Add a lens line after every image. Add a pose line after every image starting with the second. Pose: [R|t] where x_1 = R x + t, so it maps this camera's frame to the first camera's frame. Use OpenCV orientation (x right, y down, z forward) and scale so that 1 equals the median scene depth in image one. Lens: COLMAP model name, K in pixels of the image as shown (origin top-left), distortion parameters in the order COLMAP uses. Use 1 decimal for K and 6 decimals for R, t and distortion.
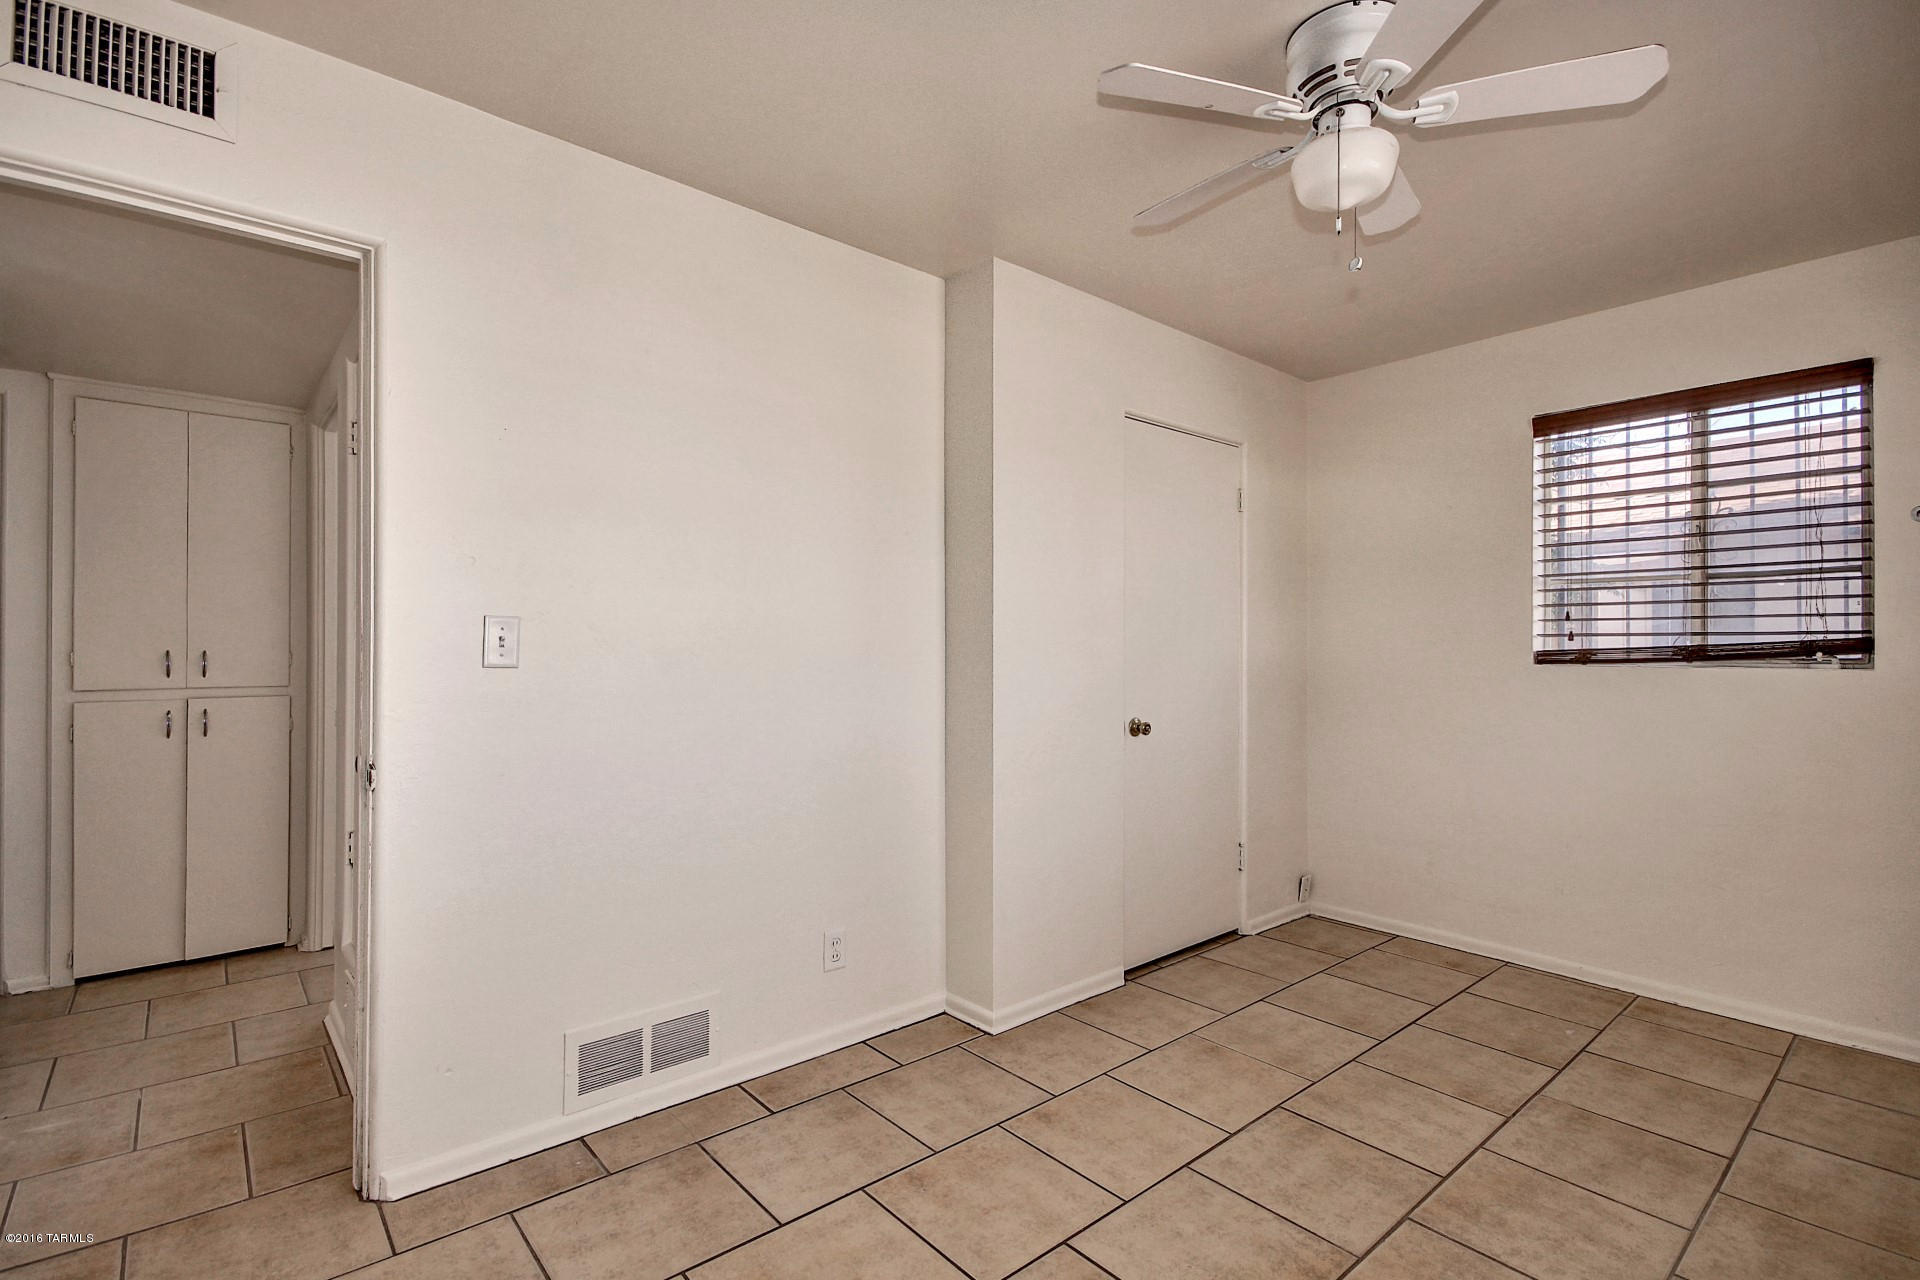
lens RADIAL K [[896.3, 0, 957.8], [0, 896.3, 634.9], [0, 0, 1]] dist [0.005255, -0.006403]
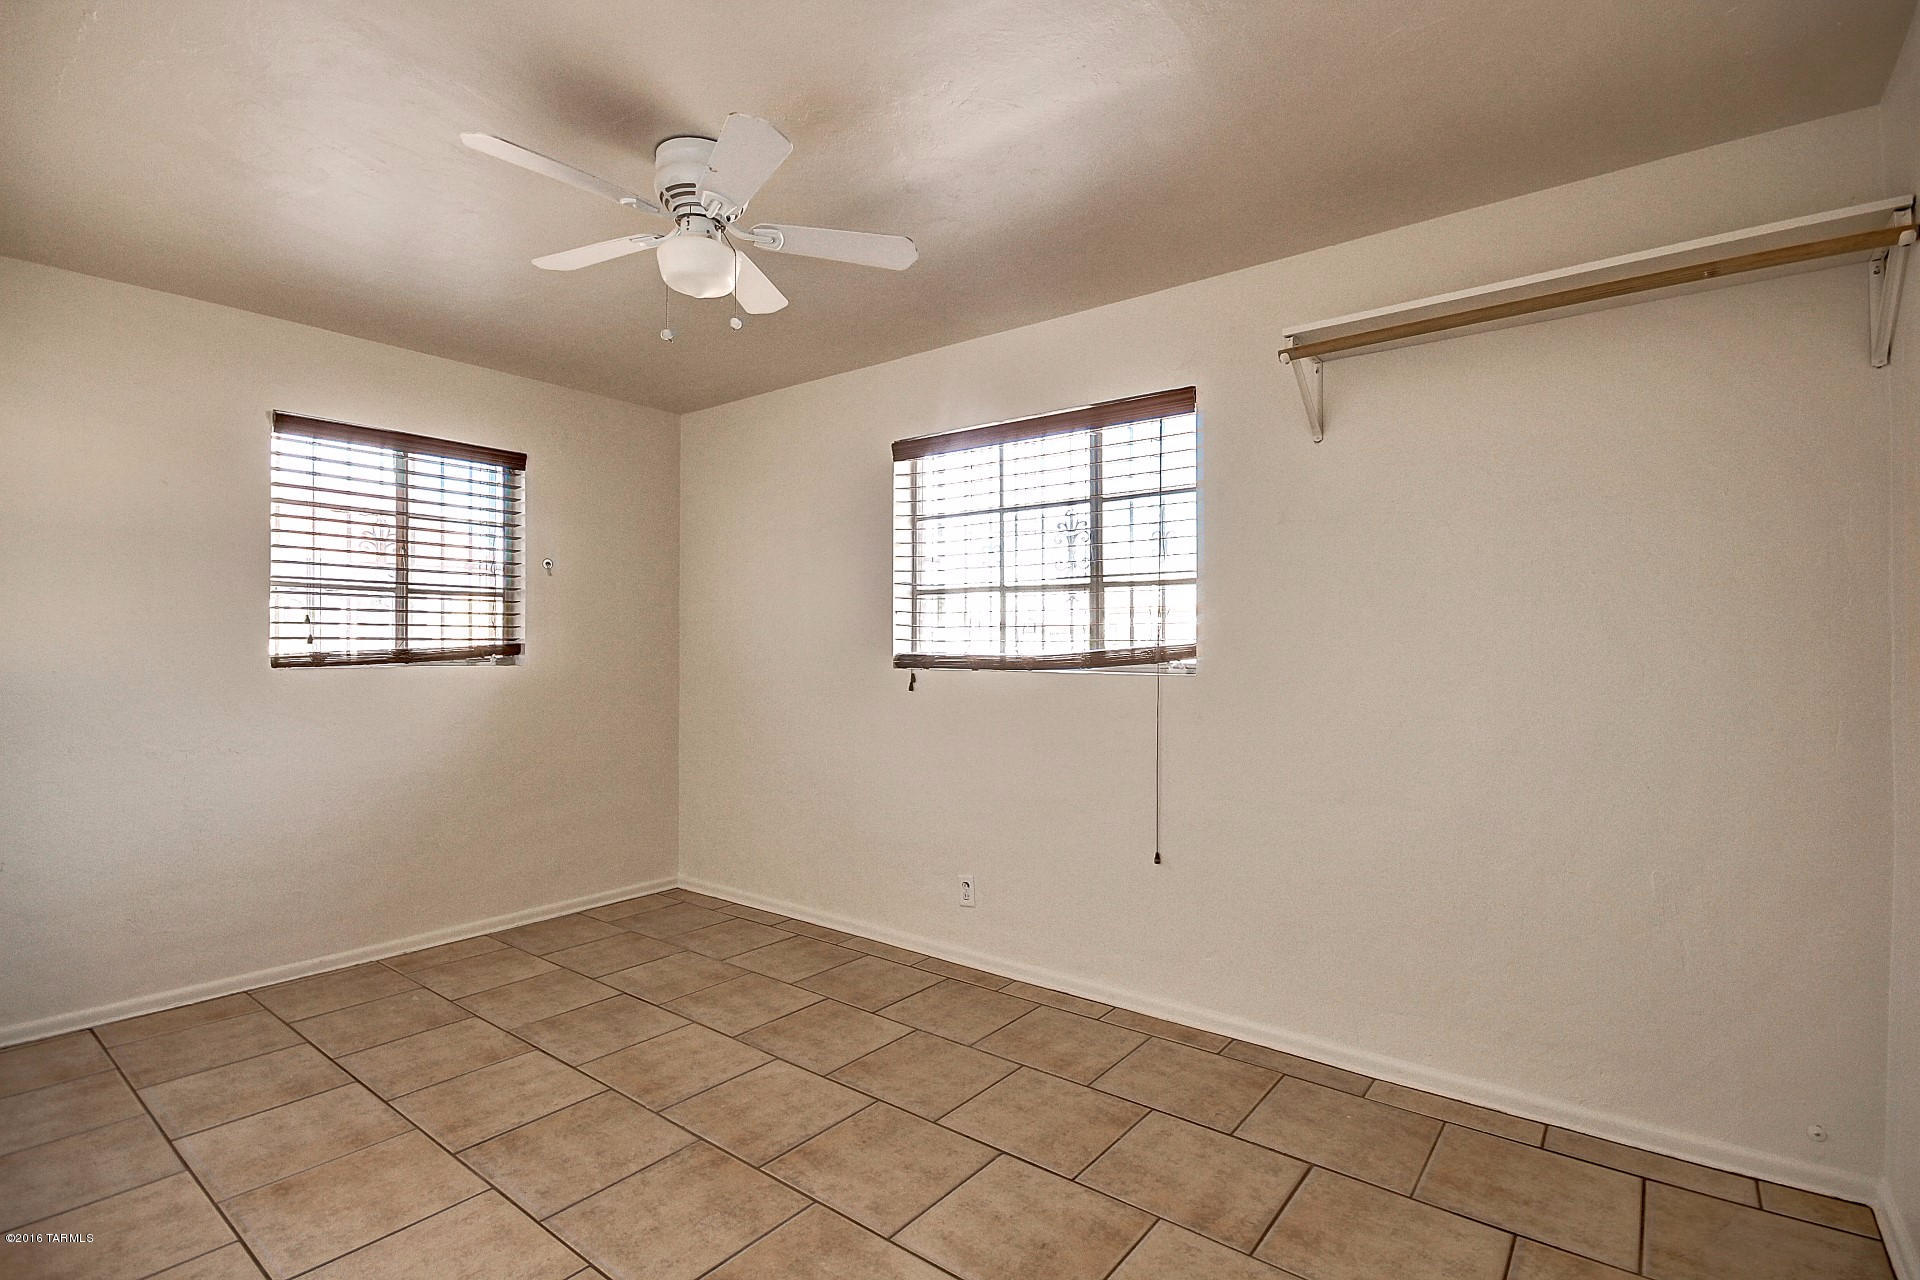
lens RADIAL K [[896.3, 0, 958.2], [0, 896.3, 638.5], [0, 0, 1]] dist [0.005255, -0.006403]
pose [[-0.205313, 0.009792, 0.978647, -0.542115], [-0.012516, 0.999842, -0.012630, 0.004503], [-0.978616, -0.014842, -0.205158, 0.578270]]
